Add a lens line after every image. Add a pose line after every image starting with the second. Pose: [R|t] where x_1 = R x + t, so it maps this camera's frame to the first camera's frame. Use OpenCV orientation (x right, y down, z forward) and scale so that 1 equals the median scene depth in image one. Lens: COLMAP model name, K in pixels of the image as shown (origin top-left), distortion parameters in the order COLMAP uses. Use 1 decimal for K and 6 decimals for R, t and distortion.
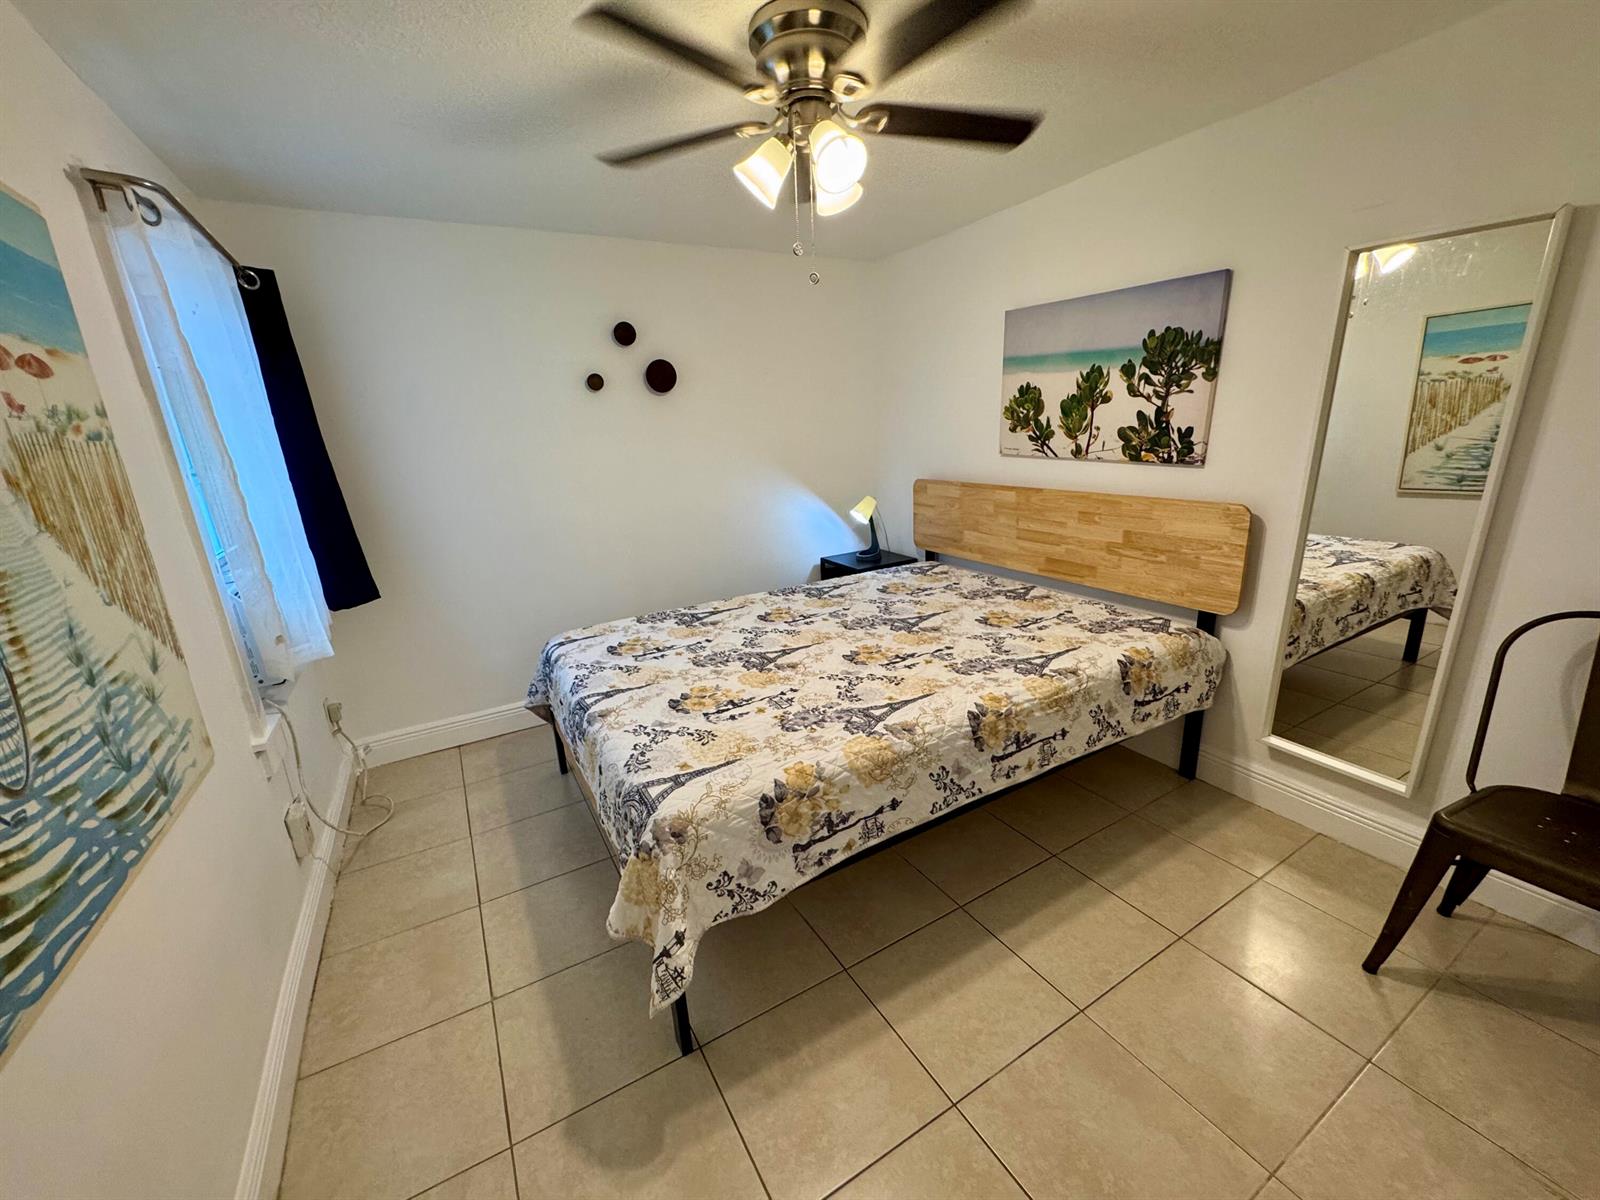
lens RADIAL K [[641.9, 0, 802.5], [0, 641.9, 606.0], [0, 0, 1]] dist [-0.001753, 0.000184]
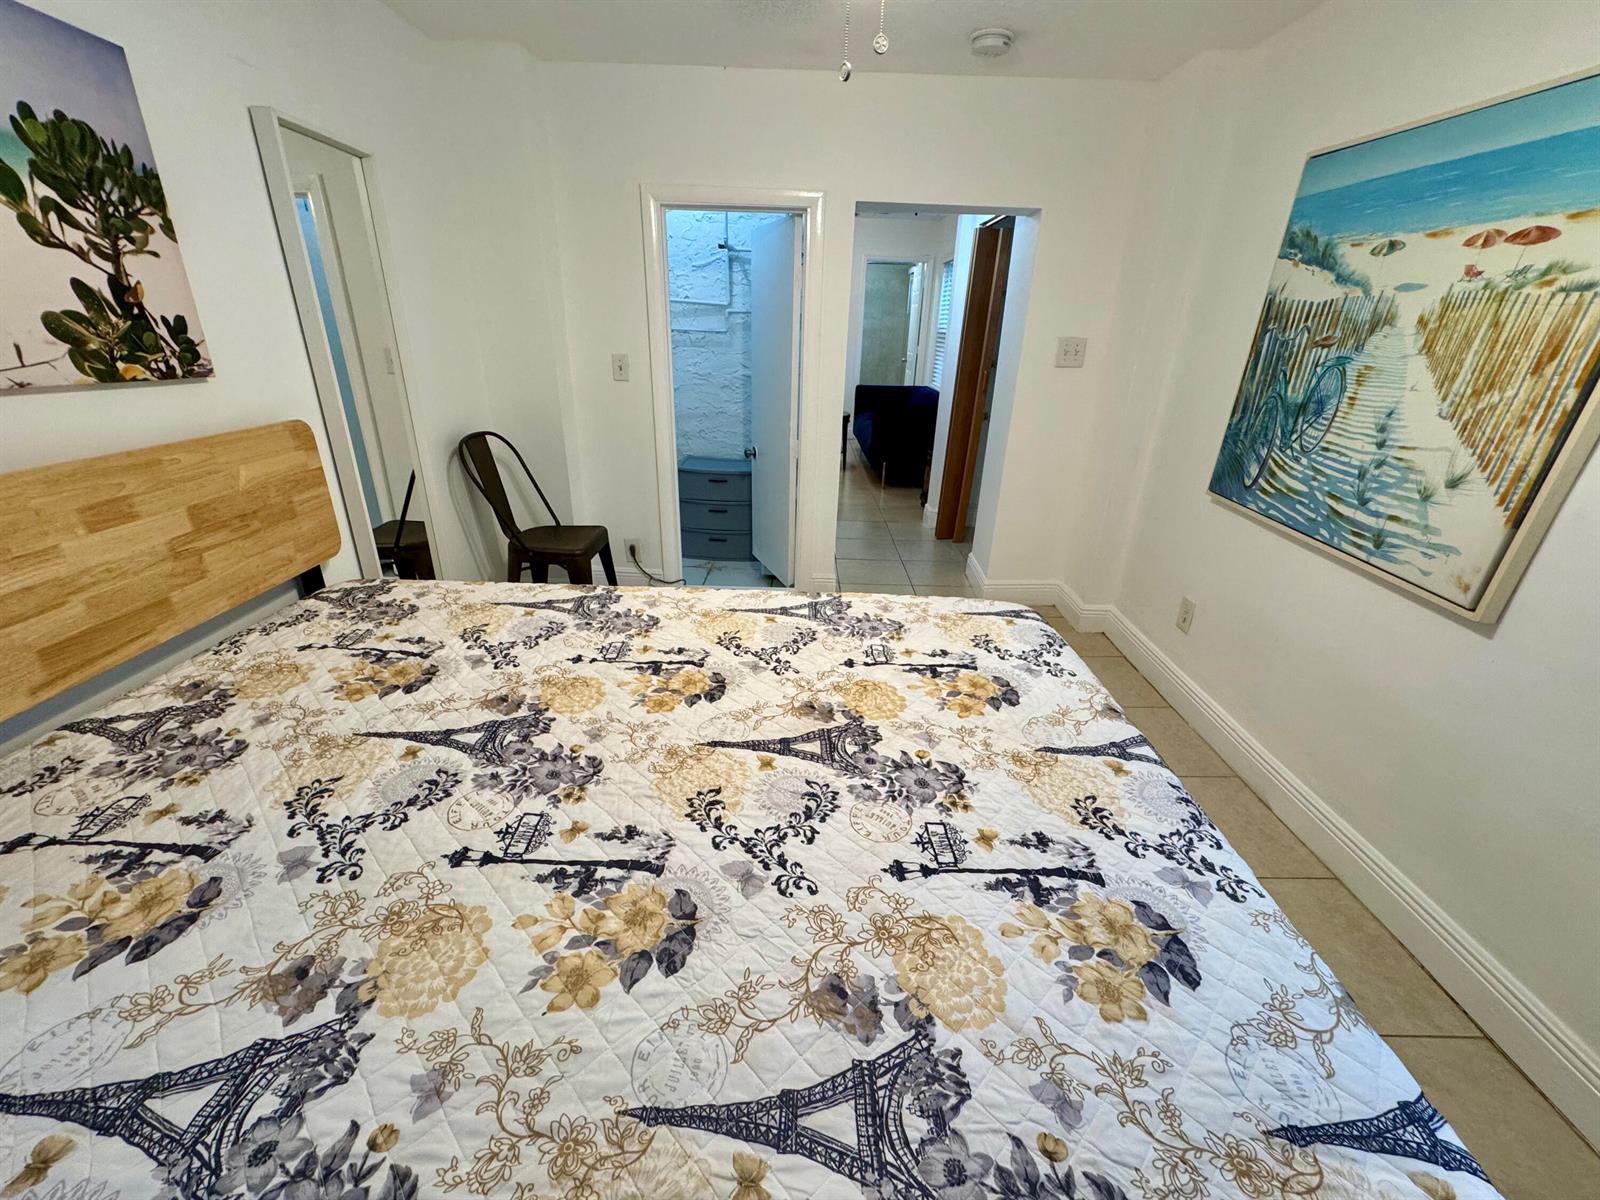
lens RADIAL K [[641.9, 0, 799.8], [0, 641.9, 604.9], [0, 0, 1]] dist [-0.001753, 0.000184]
pose [[-0.862171, -0.178252, 0.474222, -0.259504], [0.156288, 0.796820, 0.583654, -0.315308], [-0.481907, 0.577325, -0.659136, 1.246598]]
